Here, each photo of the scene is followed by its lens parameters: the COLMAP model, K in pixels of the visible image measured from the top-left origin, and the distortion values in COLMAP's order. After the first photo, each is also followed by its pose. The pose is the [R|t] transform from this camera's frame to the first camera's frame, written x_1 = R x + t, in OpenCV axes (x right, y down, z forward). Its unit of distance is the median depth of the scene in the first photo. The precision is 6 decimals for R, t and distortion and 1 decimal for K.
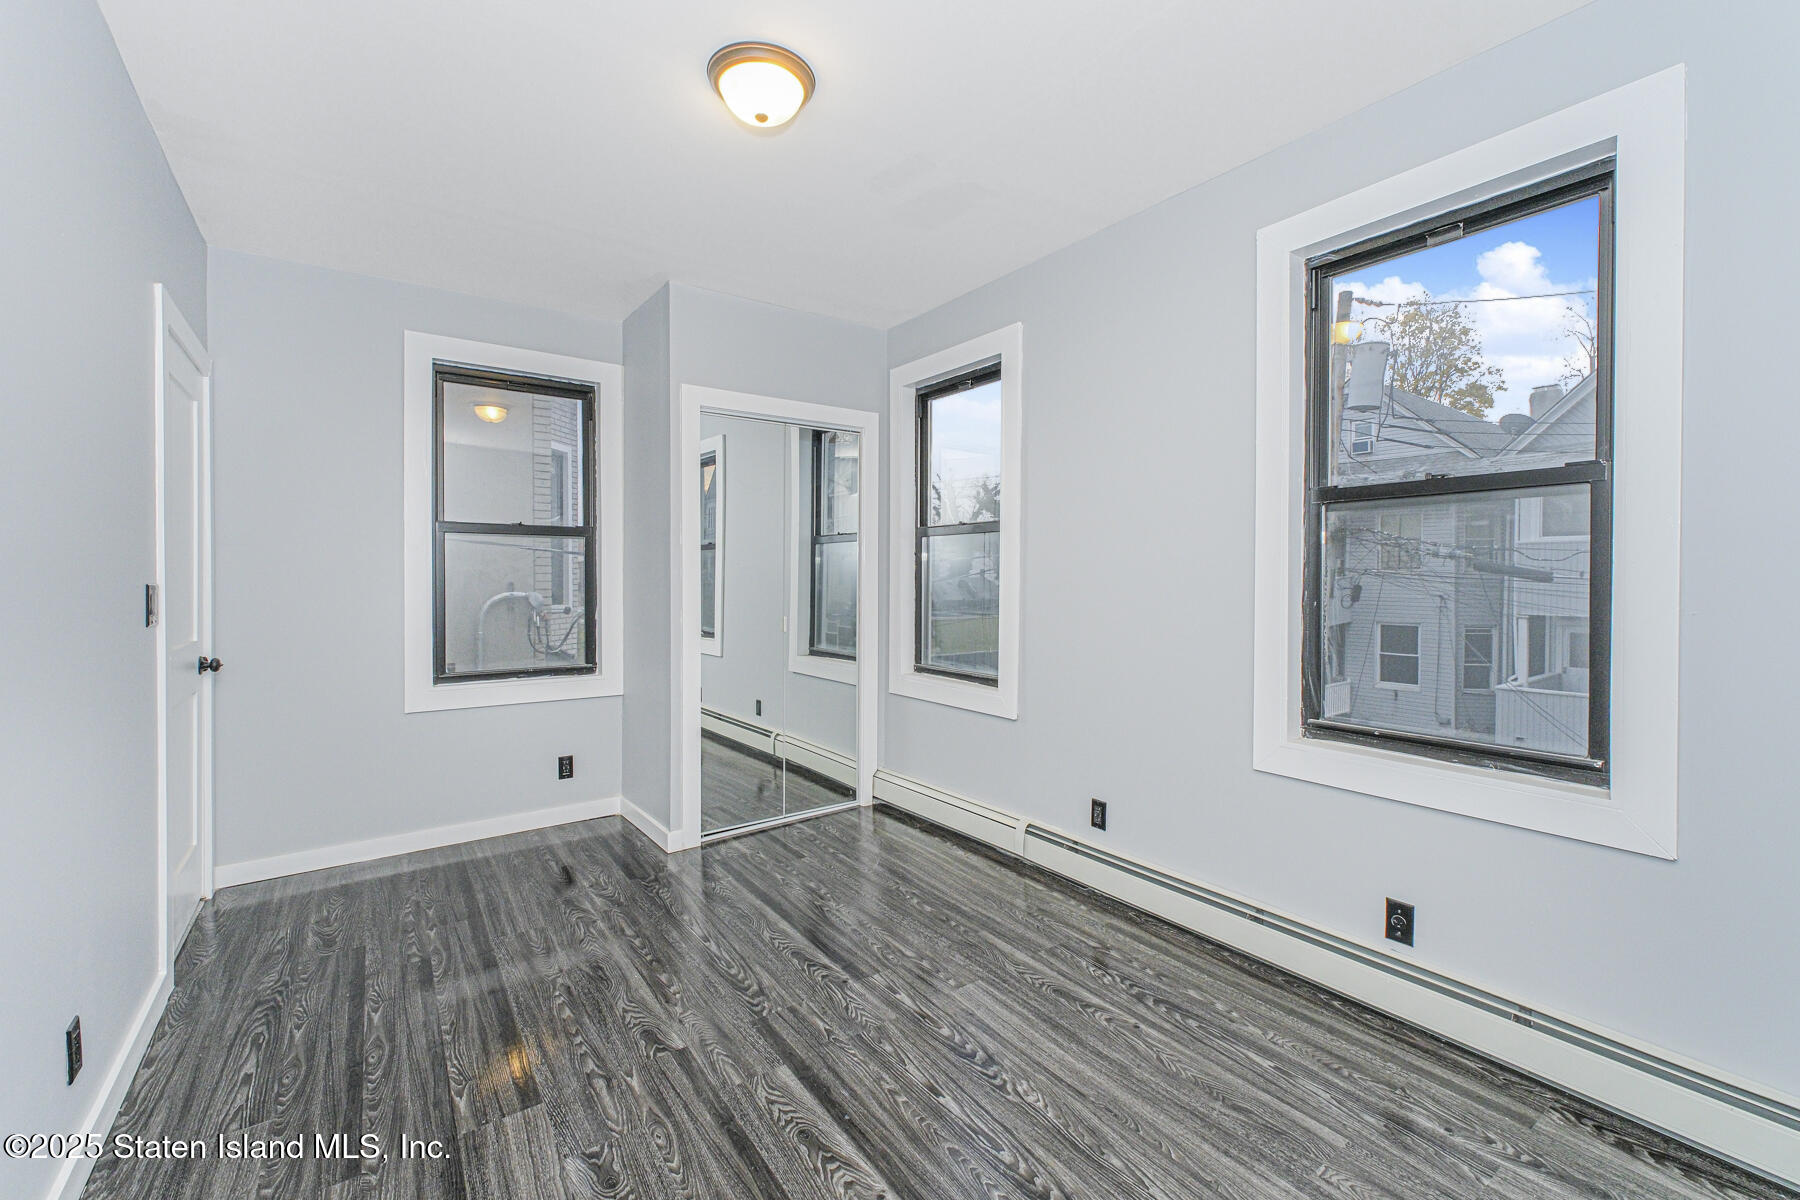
lens RADIAL K [[777.6, 0, 891.4], [0, 777.6, 589.6], [0, 0, 1]] dist [0.003637, -0.000453]
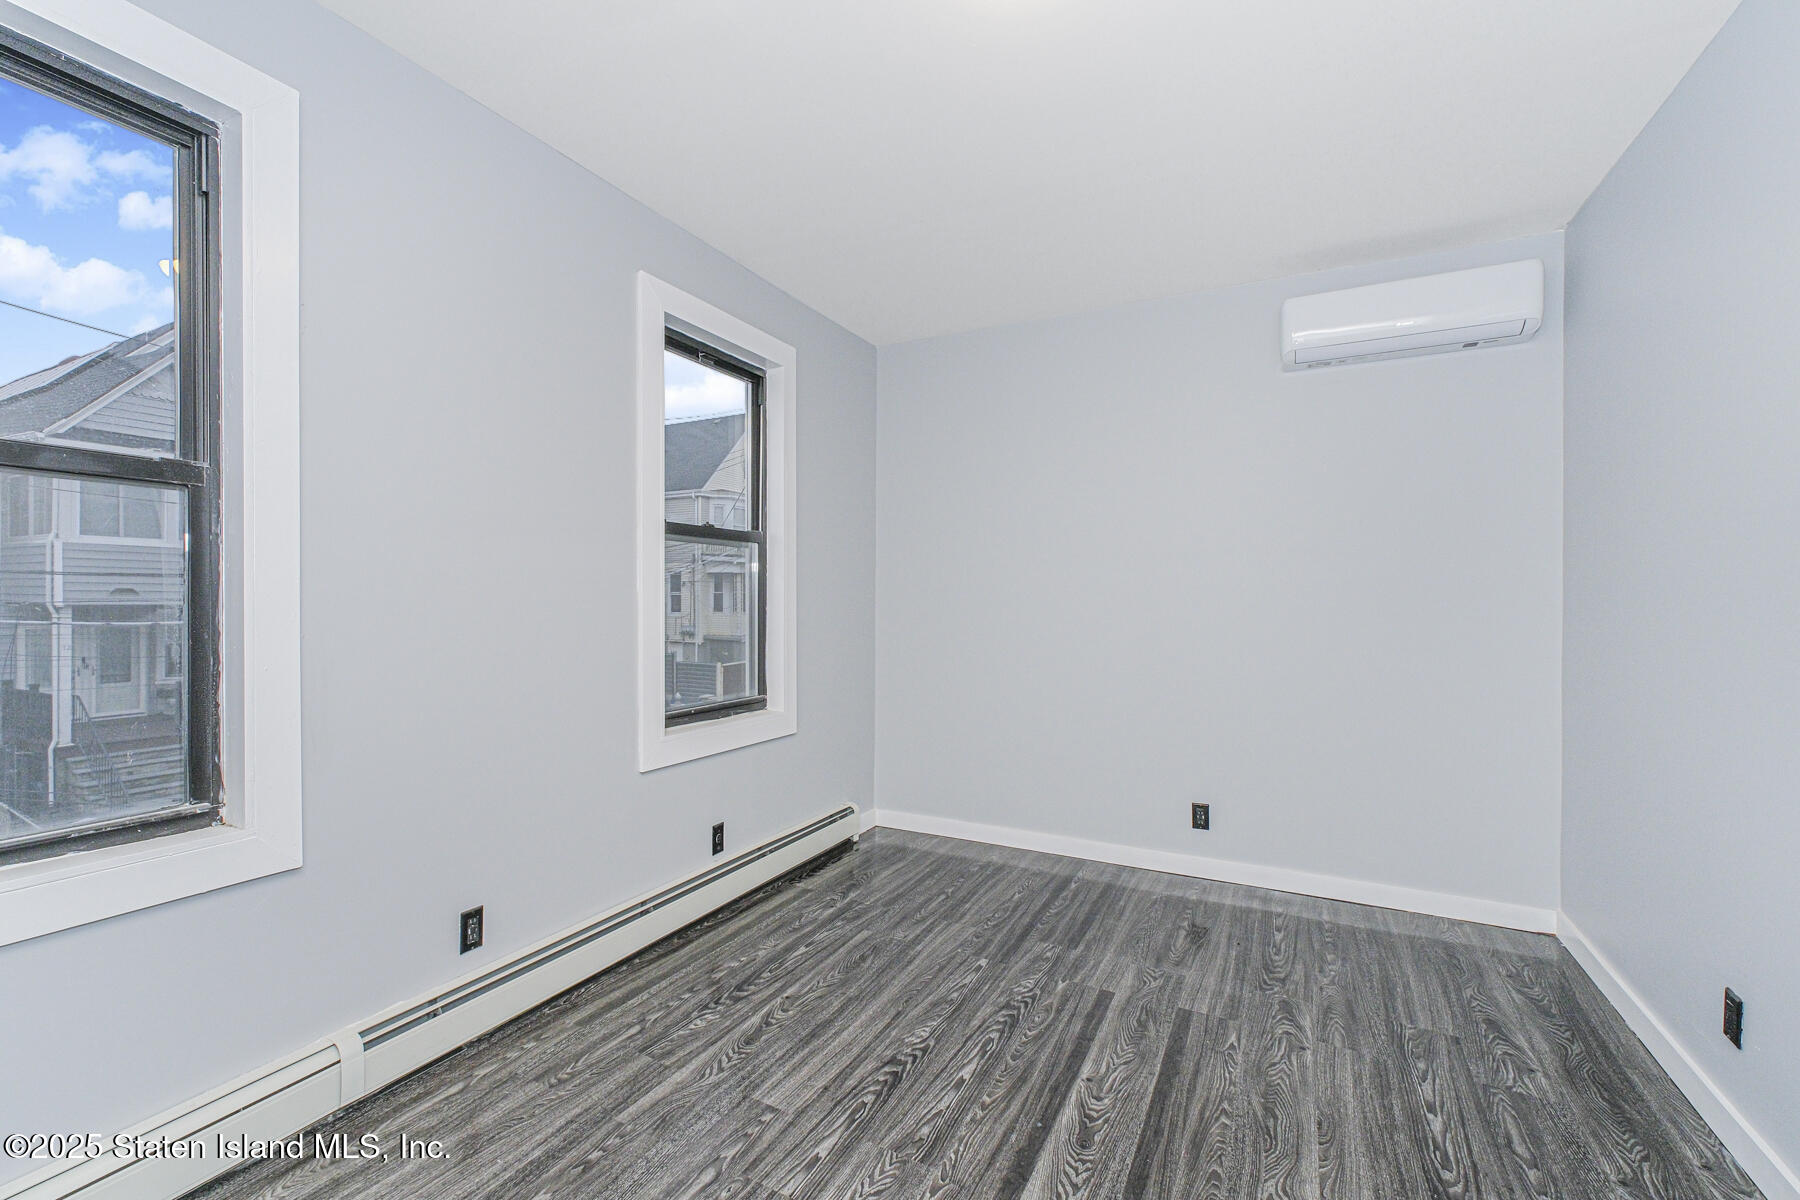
lens RADIAL K [[777.6, 0, 890.7], [0, 777.6, 600.5], [0, 0, 1]] dist [0.003637, -0.000453]
pose [[-0.470508, -0.004122, 0.882386, -0.746601], [0.008552, 0.999921, 0.009231, -0.005976], [-0.882354, 0.011890, -0.470435, 1.437380]]
